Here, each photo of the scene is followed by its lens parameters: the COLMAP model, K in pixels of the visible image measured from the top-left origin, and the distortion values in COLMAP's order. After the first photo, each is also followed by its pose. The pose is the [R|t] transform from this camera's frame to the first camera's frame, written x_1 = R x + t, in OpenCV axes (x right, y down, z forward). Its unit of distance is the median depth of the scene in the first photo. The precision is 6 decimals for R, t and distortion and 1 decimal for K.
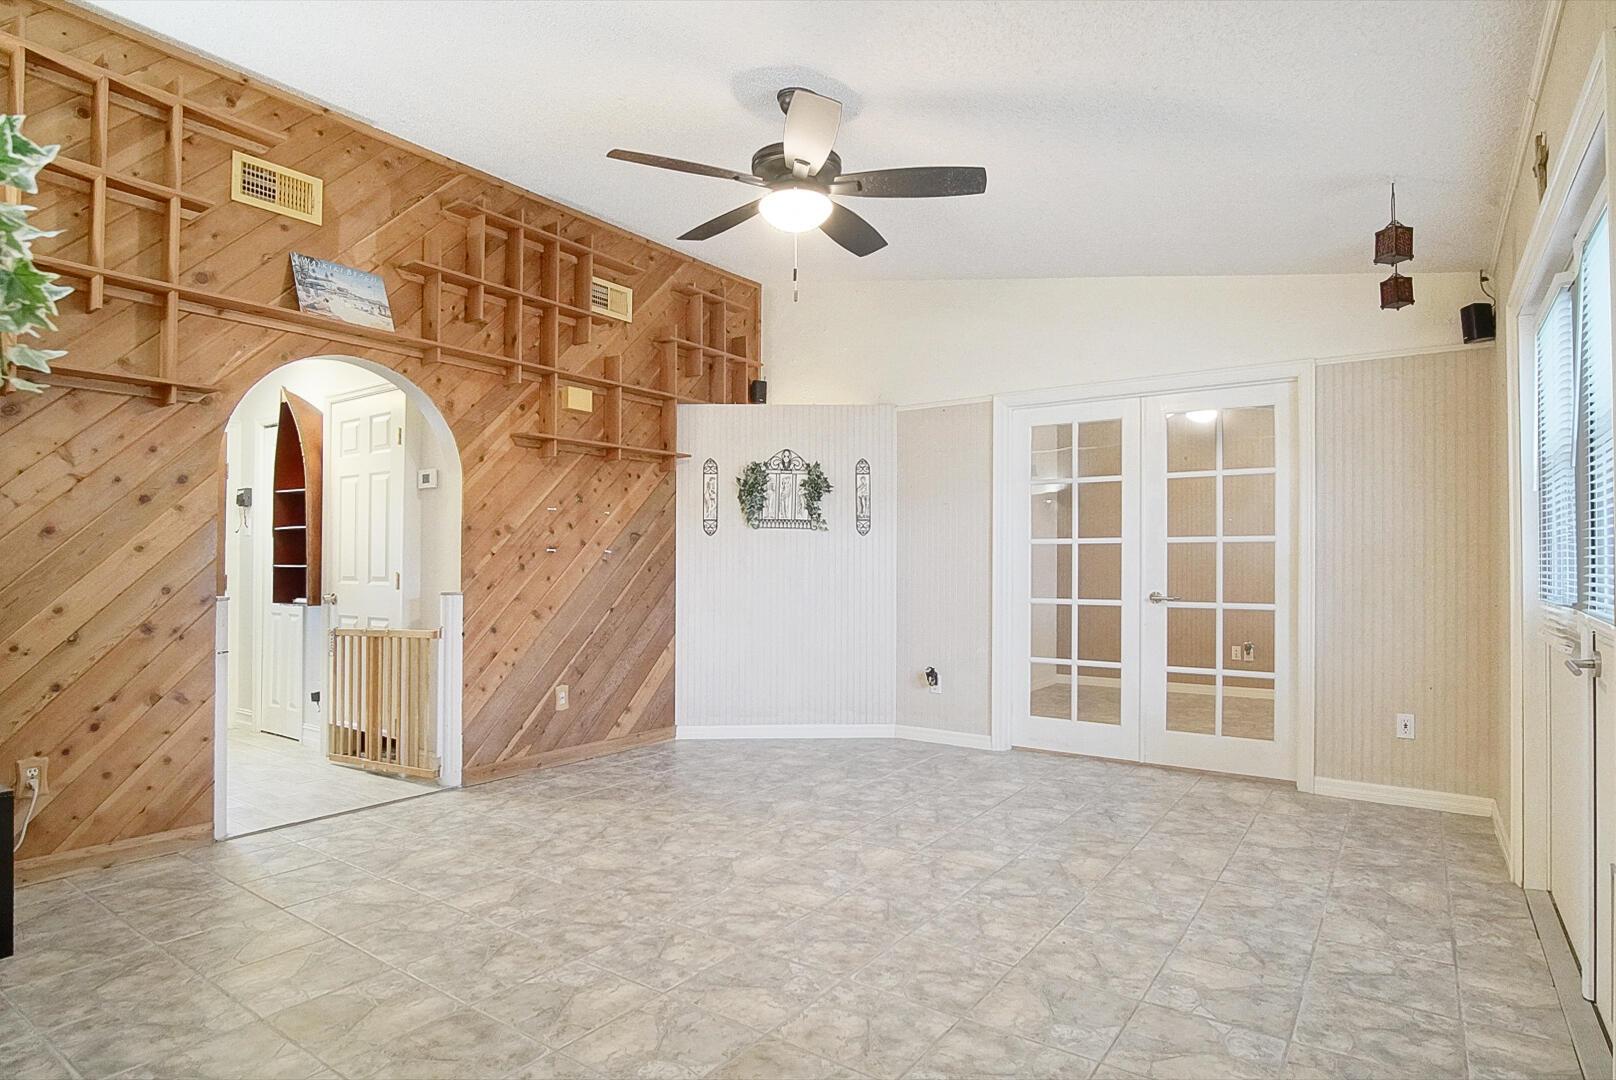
lens RADIAL K [[865.6, 0, 824.3], [0, 865.6, 551.9], [0, 0, 1]] dist [-0.027781, 0.005811]
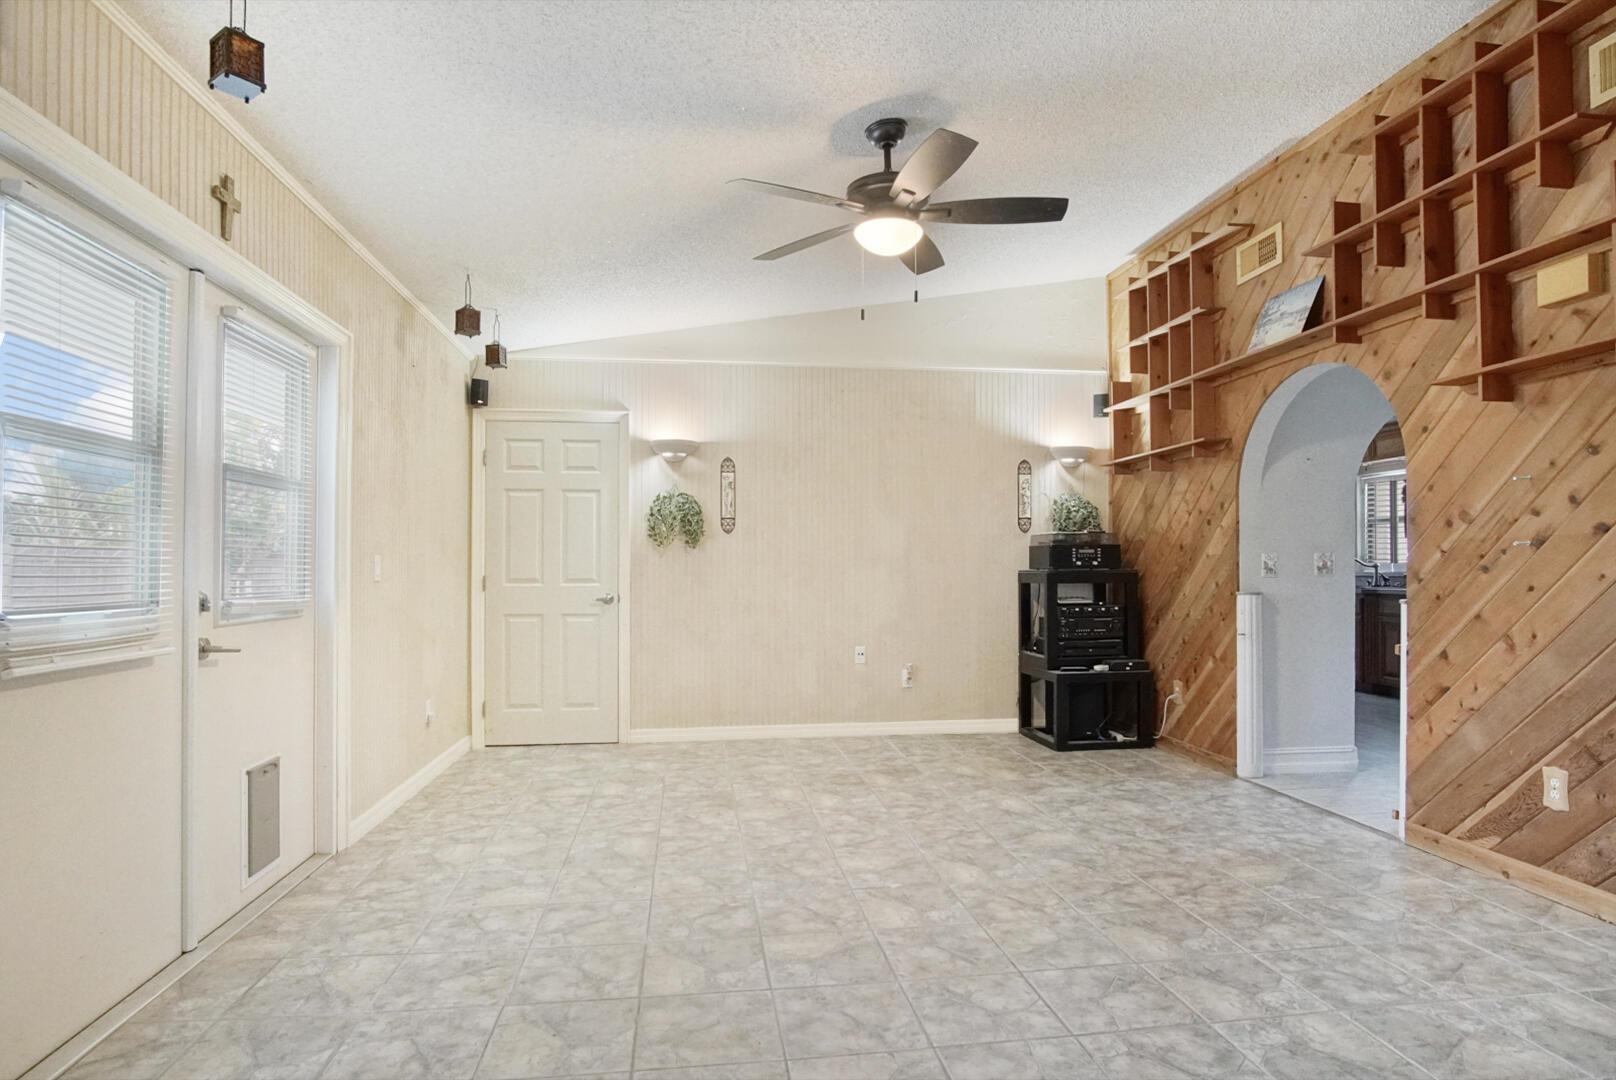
lens RADIAL K [[865.6, 0, 794.4], [0, 865.6, 567.0], [0, 0, 1]] dist [-0.027781, 0.005811]
pose [[-0.748753, -0.001767, -0.662847, 0.689715], [0.009199, 0.999872, -0.013057, 0.025958], [0.662785, -0.015874, -0.748641, 1.563641]]
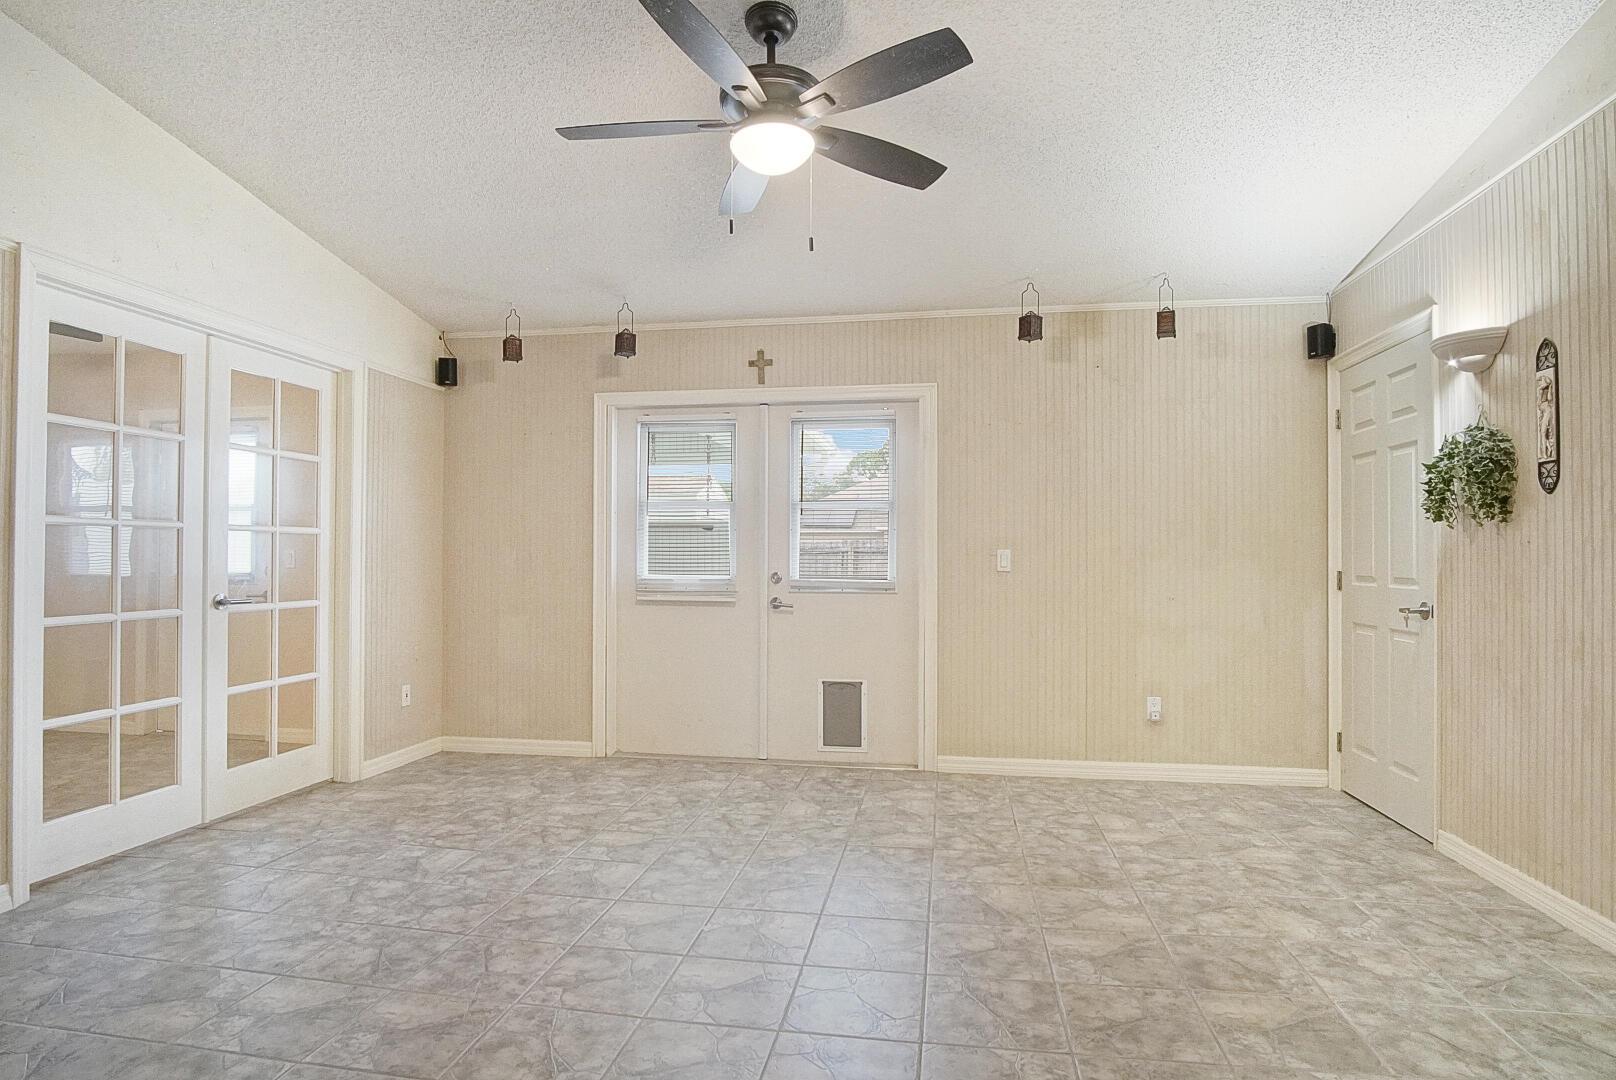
lens RADIAL K [[865.6, 0, 805.3], [0, 865.6, 540.2], [0, 0, 1]] dist [-0.027781, 0.005811]
pose [[-0.422609, 0.016390, 0.906164, -0.752460], [-0.014273, 0.999592, -0.024736, 0.013844], [-0.906200, -0.023387, -0.422203, 1.207770]]
